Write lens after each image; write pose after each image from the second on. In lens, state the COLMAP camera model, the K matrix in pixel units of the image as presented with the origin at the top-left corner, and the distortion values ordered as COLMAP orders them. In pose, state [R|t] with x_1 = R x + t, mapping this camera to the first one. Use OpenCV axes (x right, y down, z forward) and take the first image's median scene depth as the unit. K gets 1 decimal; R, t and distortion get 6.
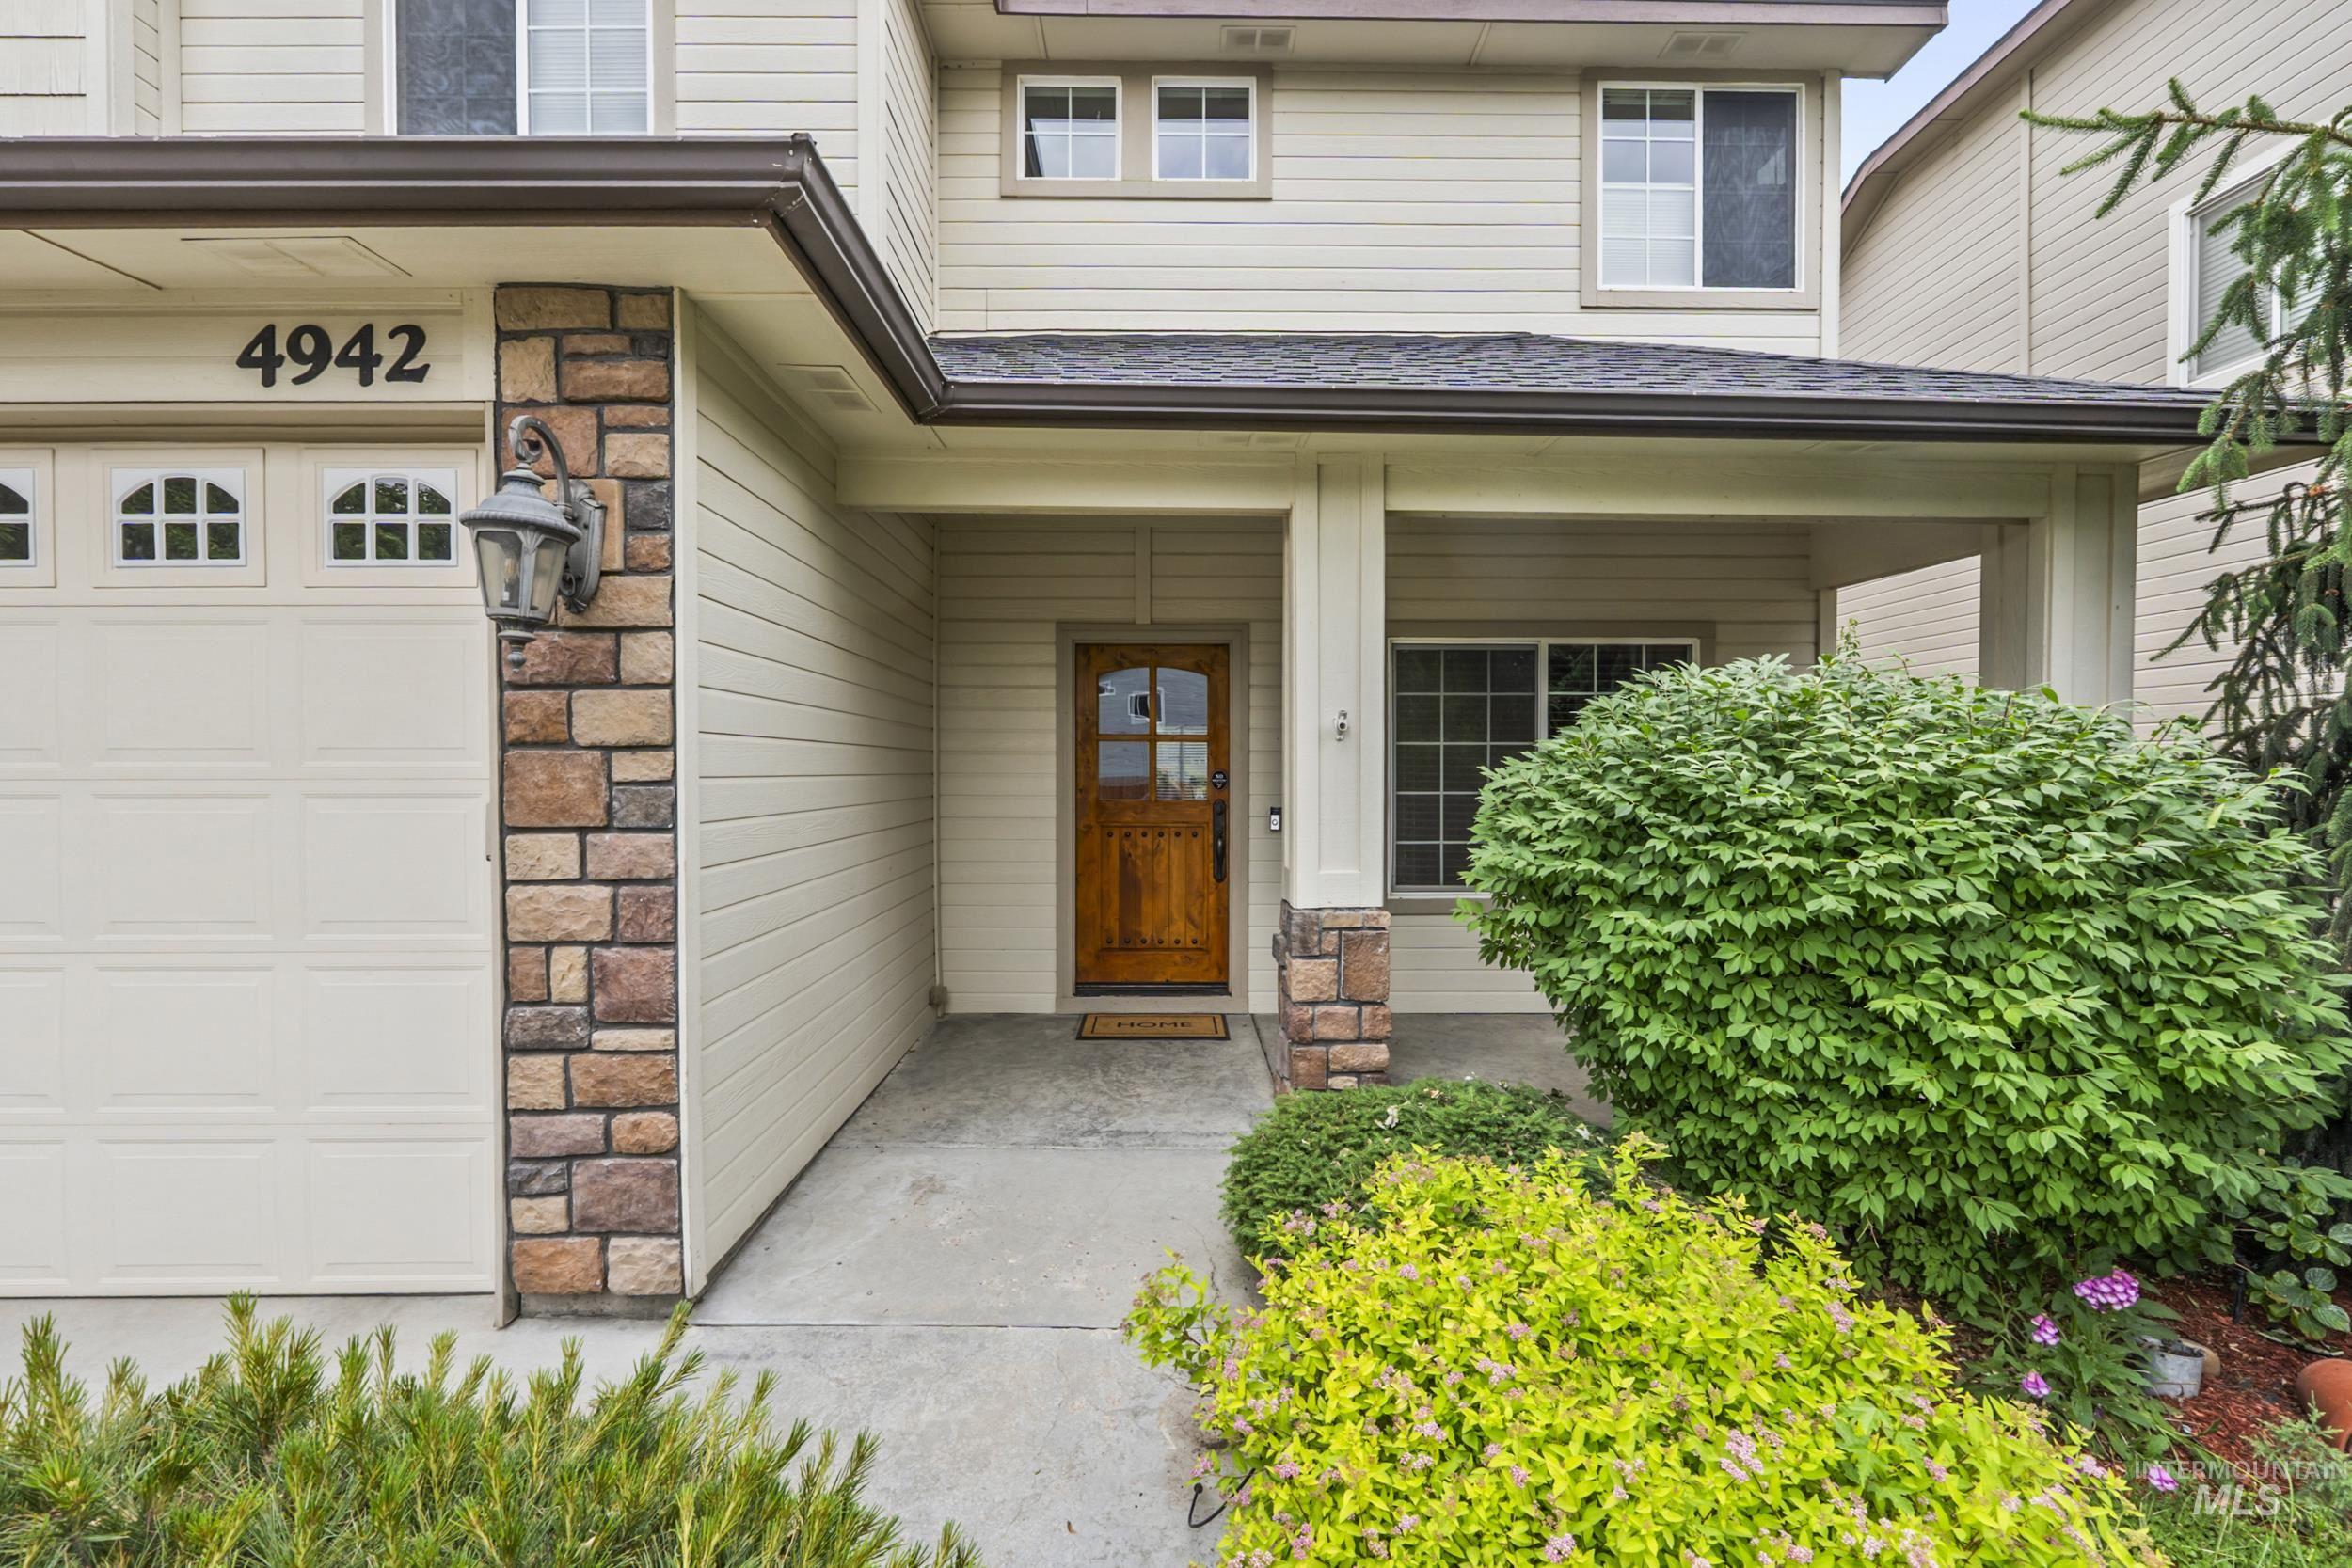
lens RADIAL K [[1051.2, 0, 1176.0], [0, 1051.2, 784.0], [0, 0, 1]] dist [0.000339, 0.000060]
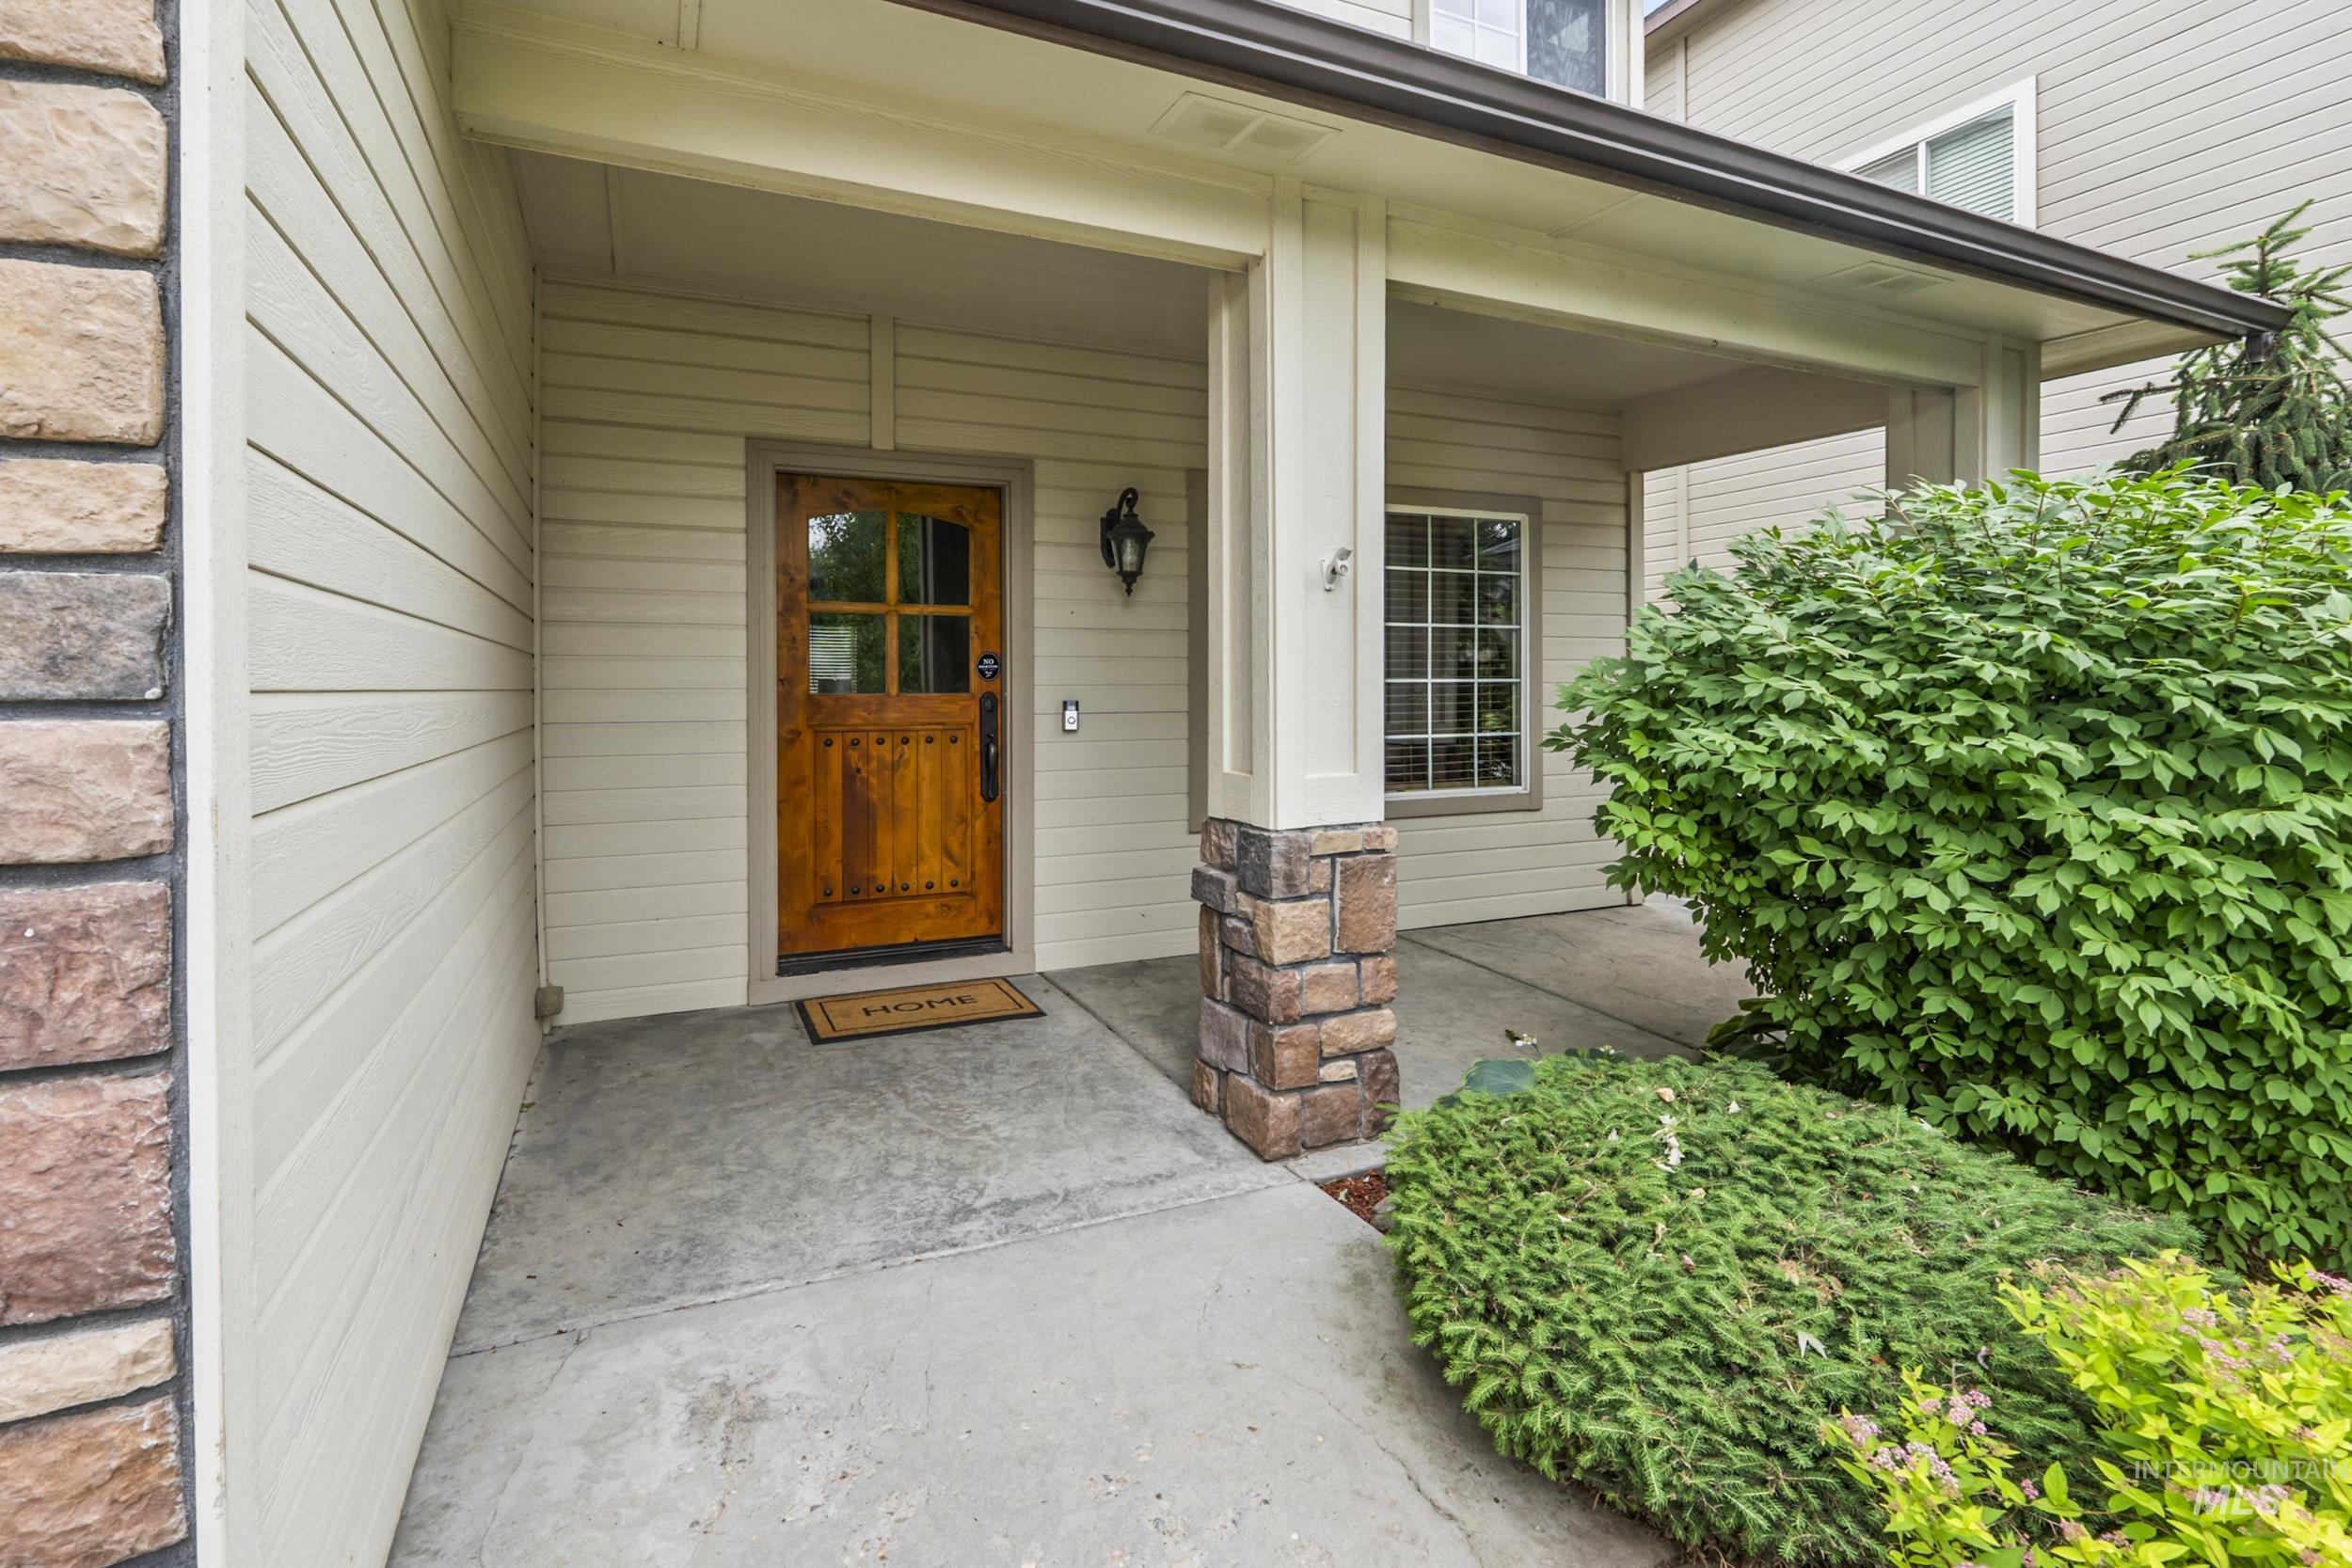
lens RADIAL K [[1025.2, 0, 1173.4], [0, 1025.2, 694.0], [0, 0, 1]] dist [-0.001689, -0.000317]
pose [[0.896768, -0.002619, 0.442494, -0.247933], [0.005974, 0.999963, -0.006189, 0.032077], [-0.442461, 0.008194, 0.896750, 0.423106]]
